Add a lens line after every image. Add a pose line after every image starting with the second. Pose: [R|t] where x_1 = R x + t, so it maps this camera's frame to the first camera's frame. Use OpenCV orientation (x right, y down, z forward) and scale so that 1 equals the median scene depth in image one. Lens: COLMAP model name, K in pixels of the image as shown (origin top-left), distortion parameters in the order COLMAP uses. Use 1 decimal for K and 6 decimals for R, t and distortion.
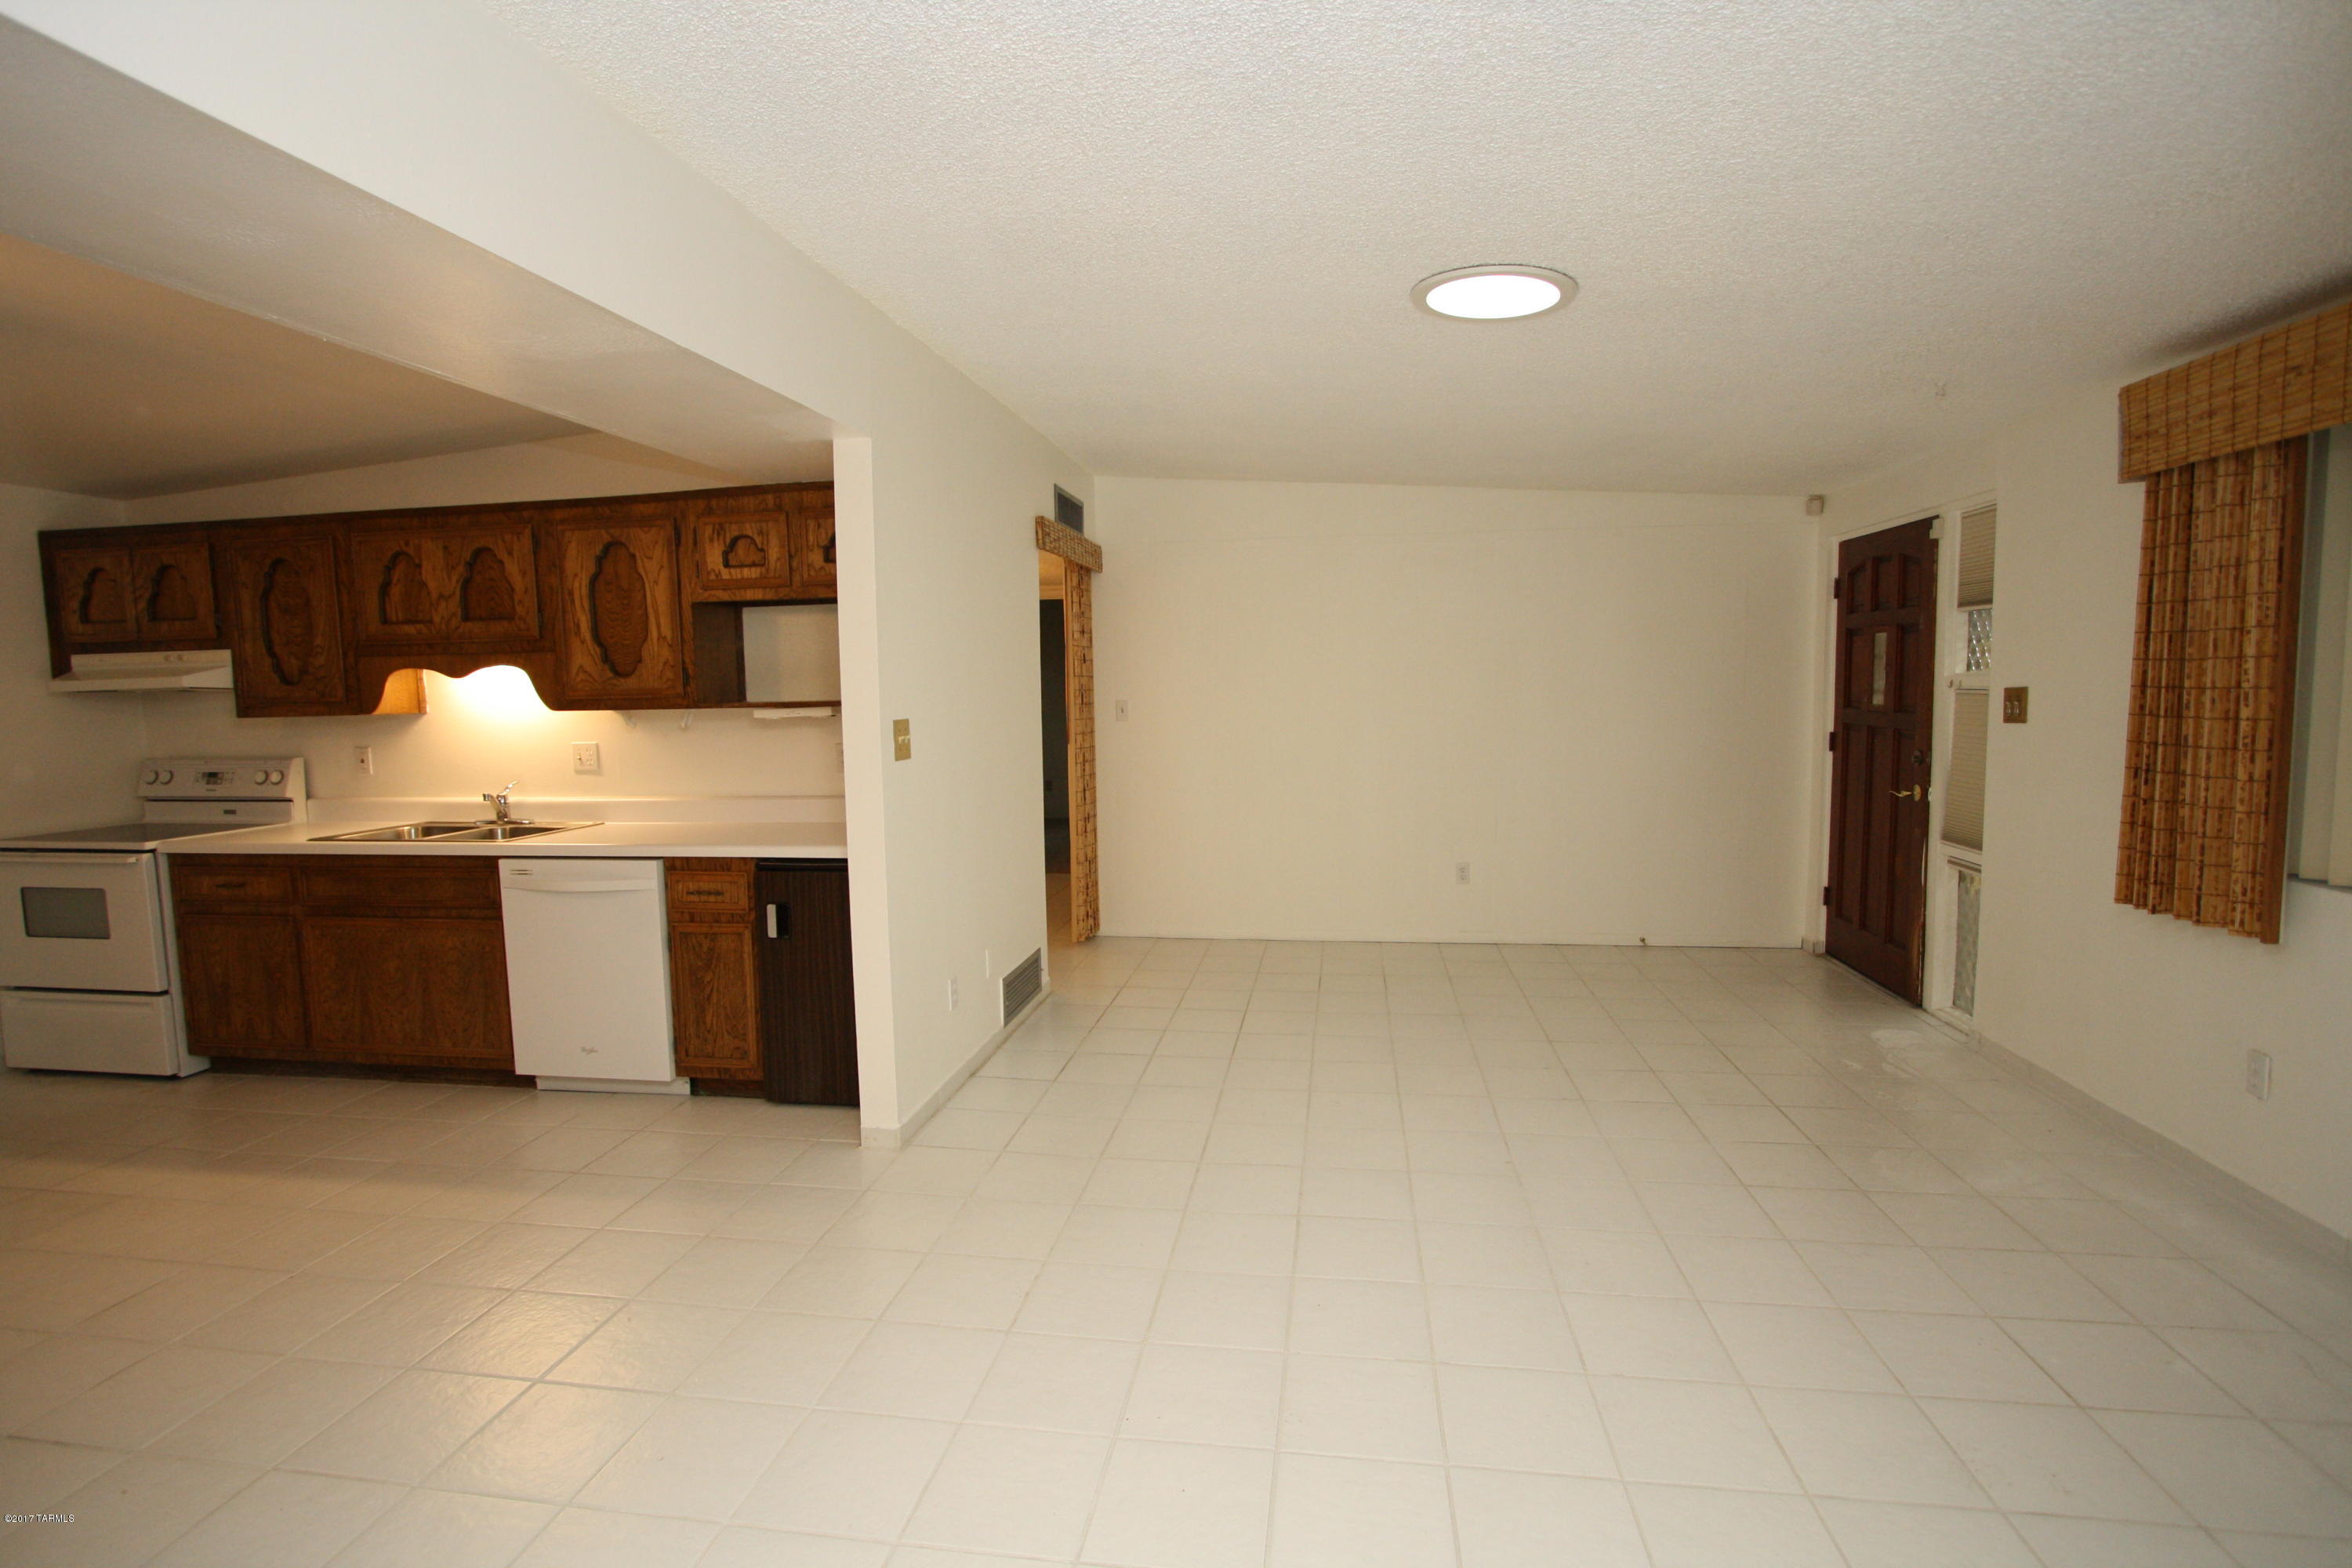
lens RADIAL K [[1096.2, 0, 1180.7], [0, 1096.2, 787.0], [0, 0, 1]] dist [-0.017605, 0.002468]
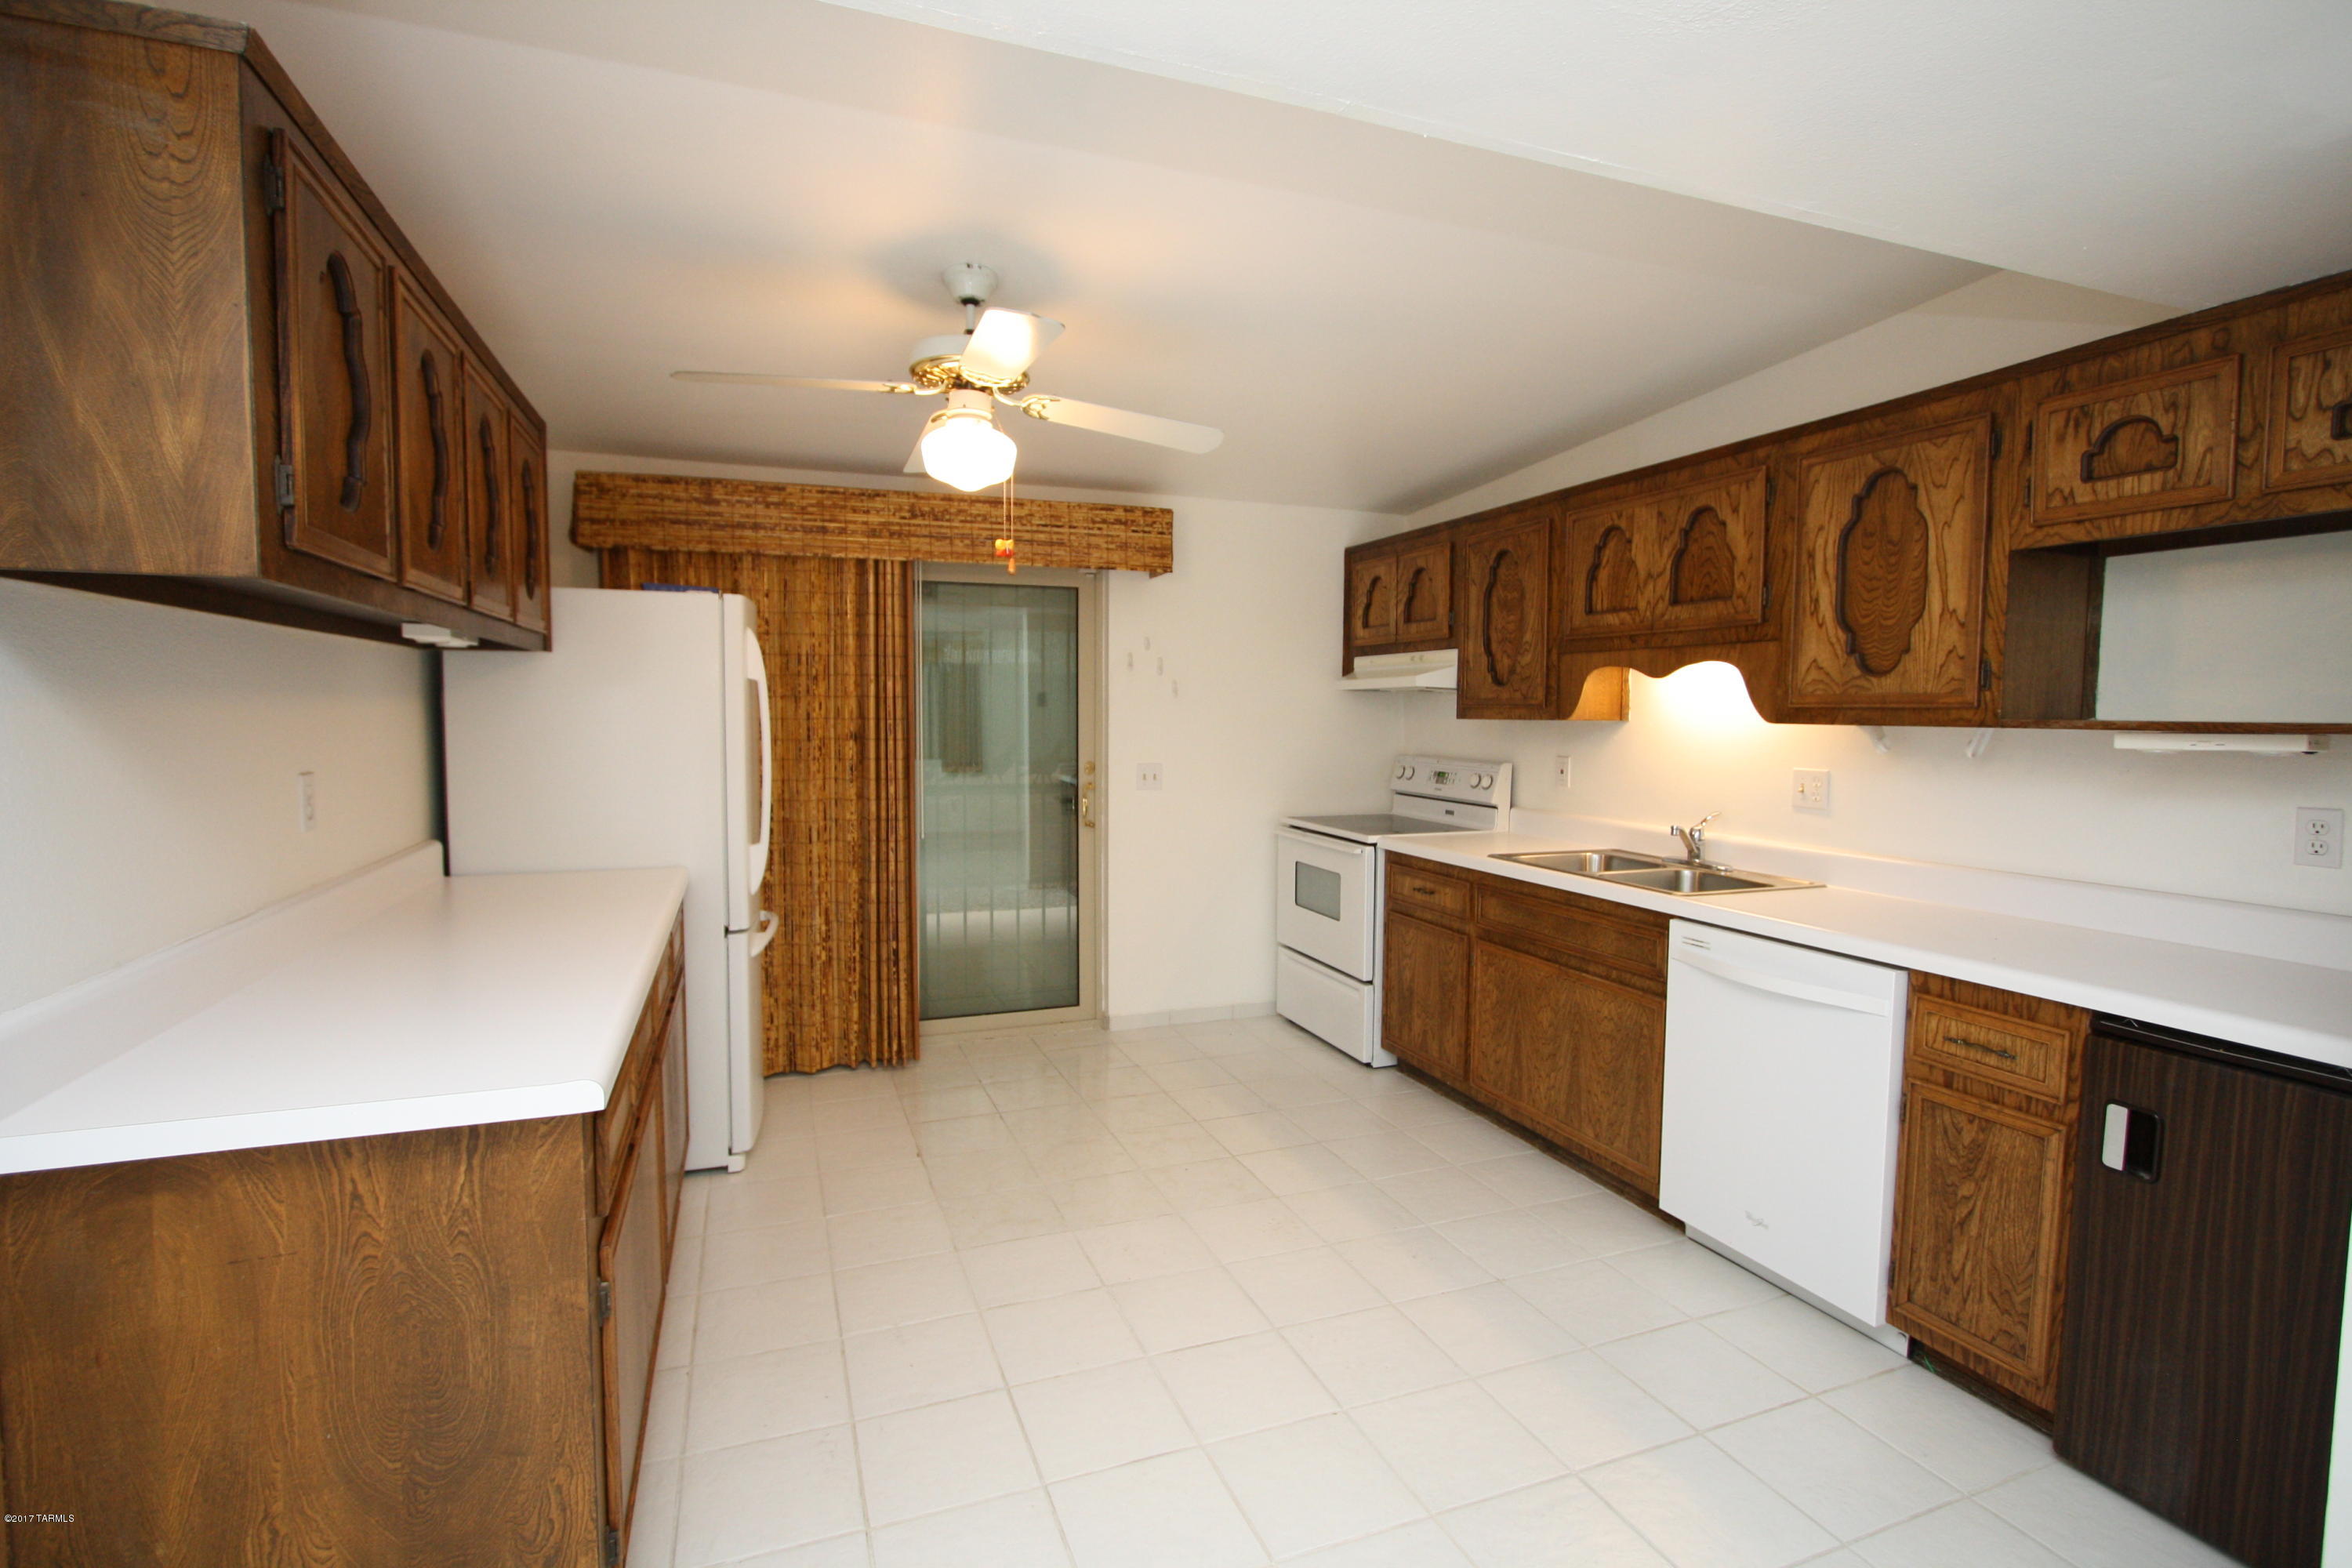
lens RADIAL K [[1096.2, 0, 1170.8], [0, 1096.2, 778.8], [0, 0, 1]] dist [-0.017605, 0.002468]
pose [[0.491783, 0.077408, -0.867270, -0.147571], [-0.095134, 0.994854, 0.034850, -0.021343], [0.865505, 0.065369, 0.496617, 0.312420]]
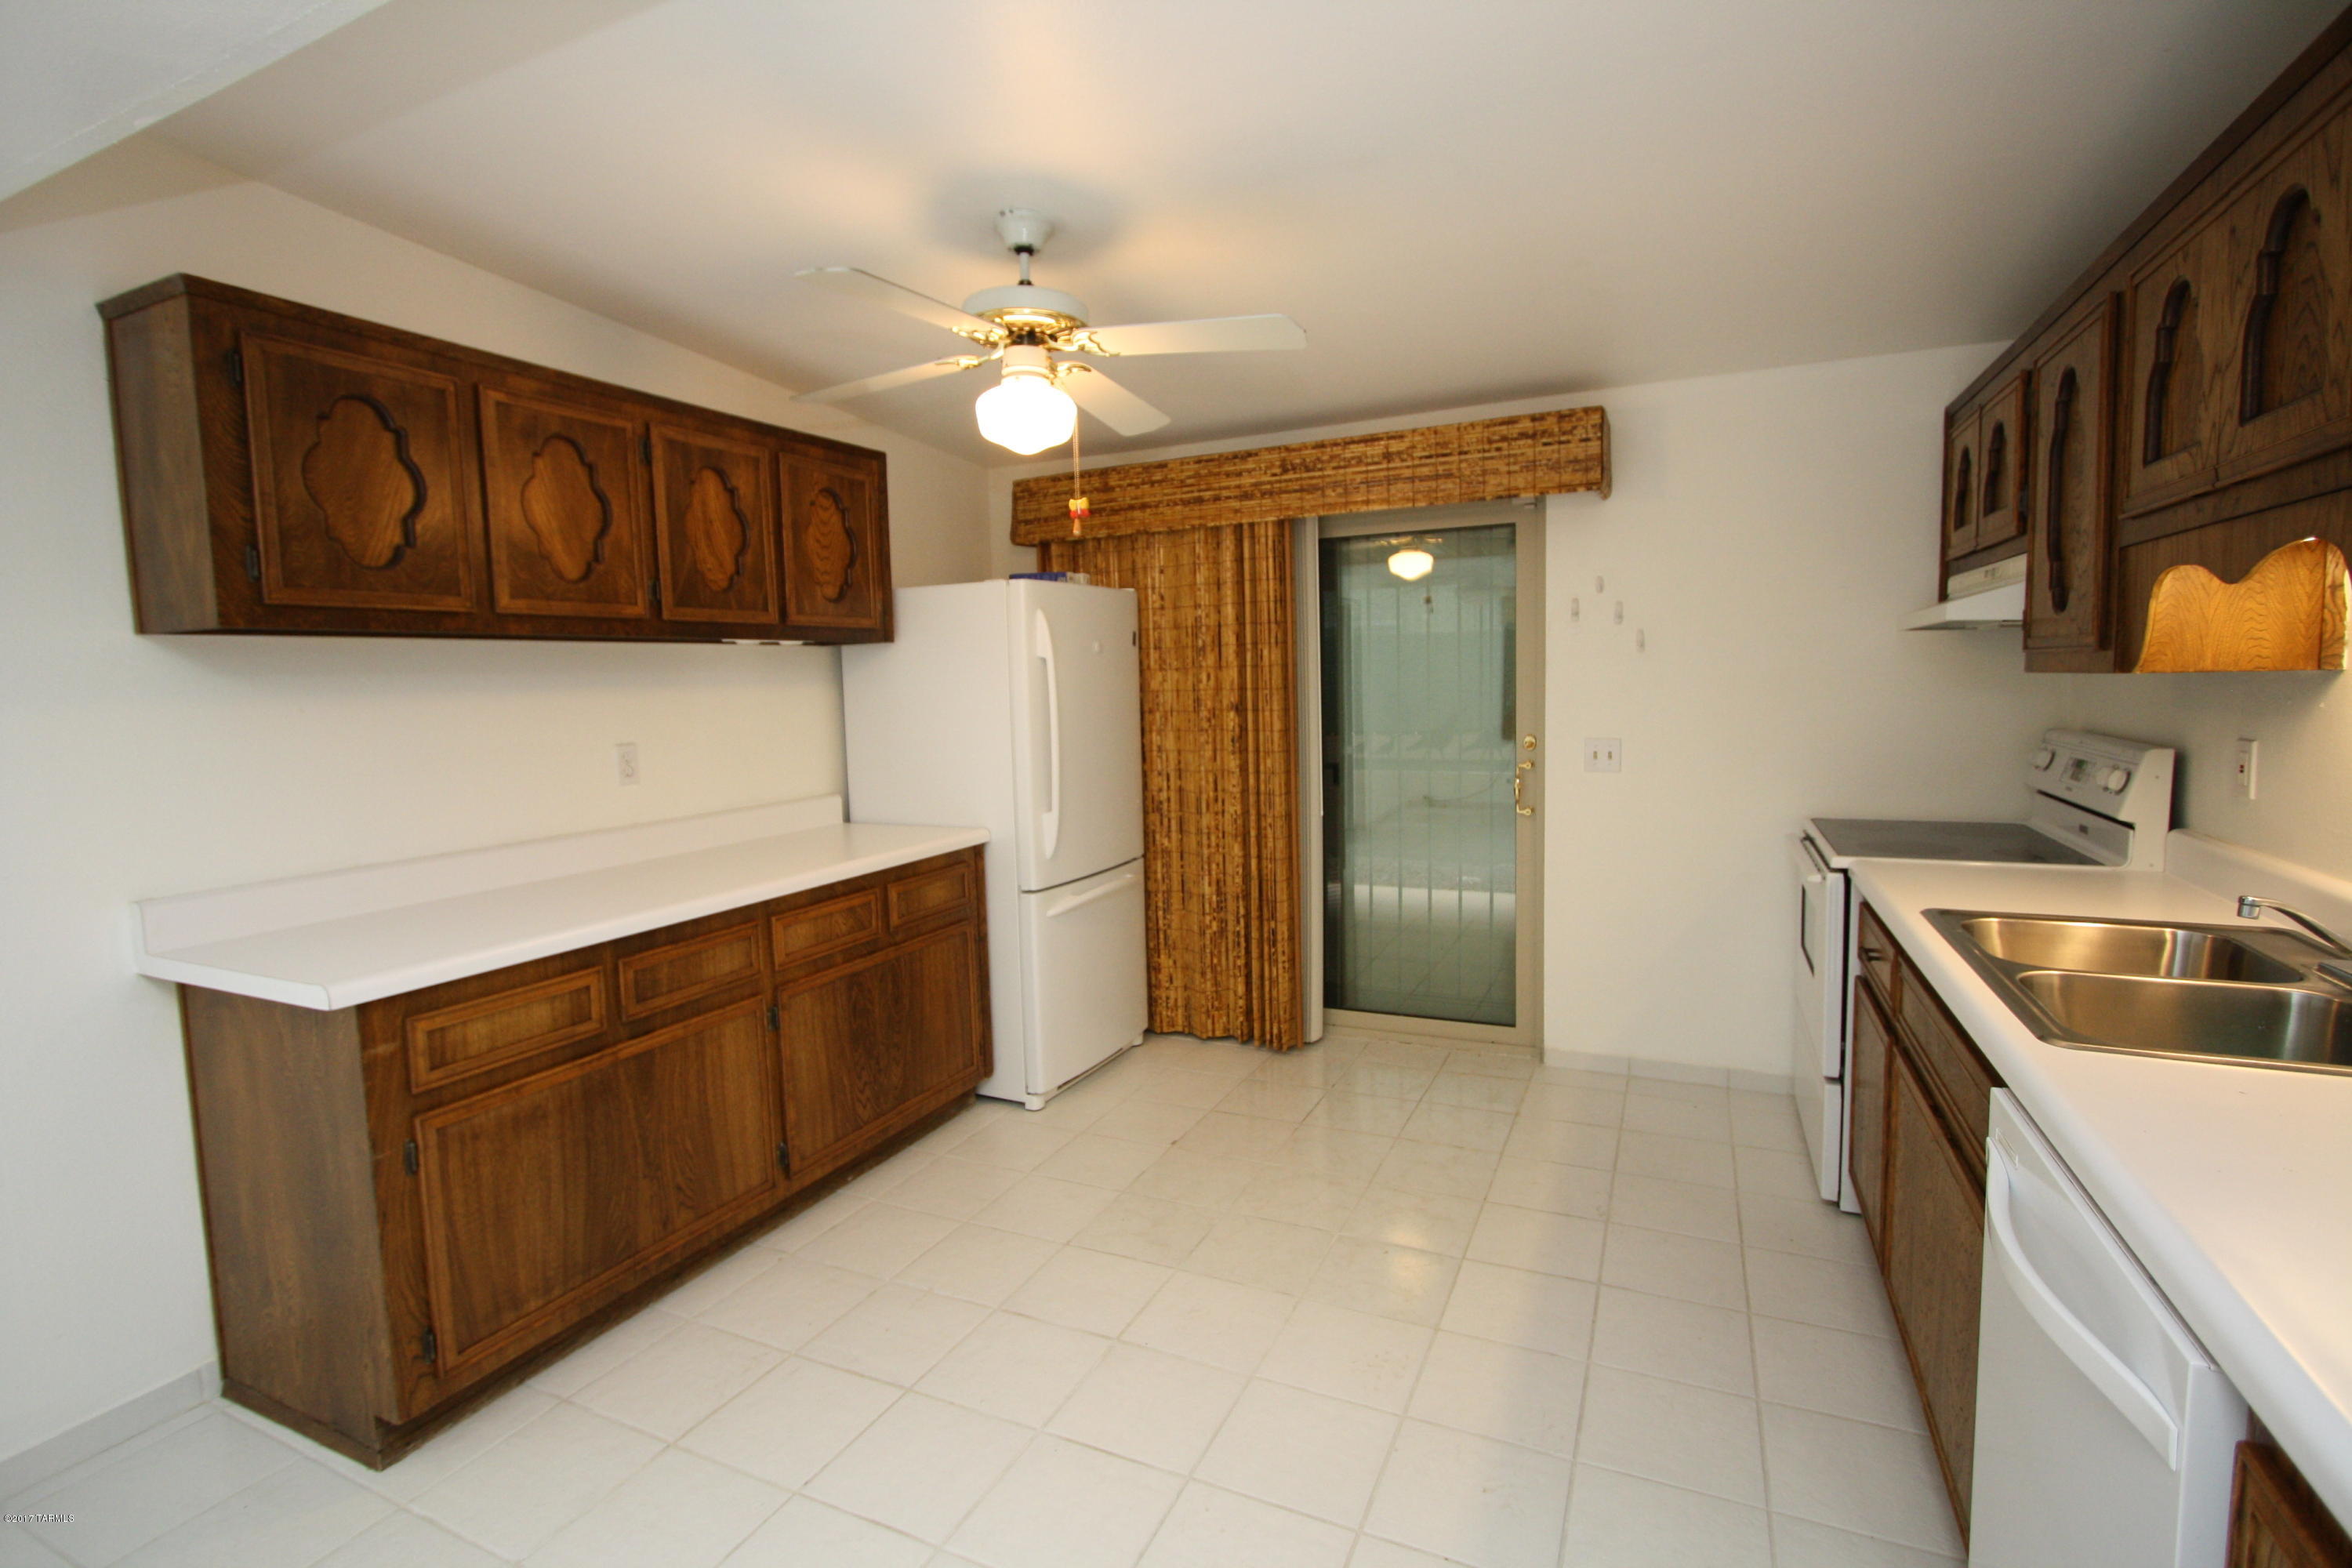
lens RADIAL K [[1096.2, 0, 1173.4], [0, 1096.2, 778.0], [0, 0, 1]] dist [-0.017605, 0.002468]
pose [[-0.278165, 0.112936, -0.953871, -0.202638], [-0.056266, 0.989443, 0.133556, -0.063981], [0.958884, 0.090821, -0.268874, 0.781789]]
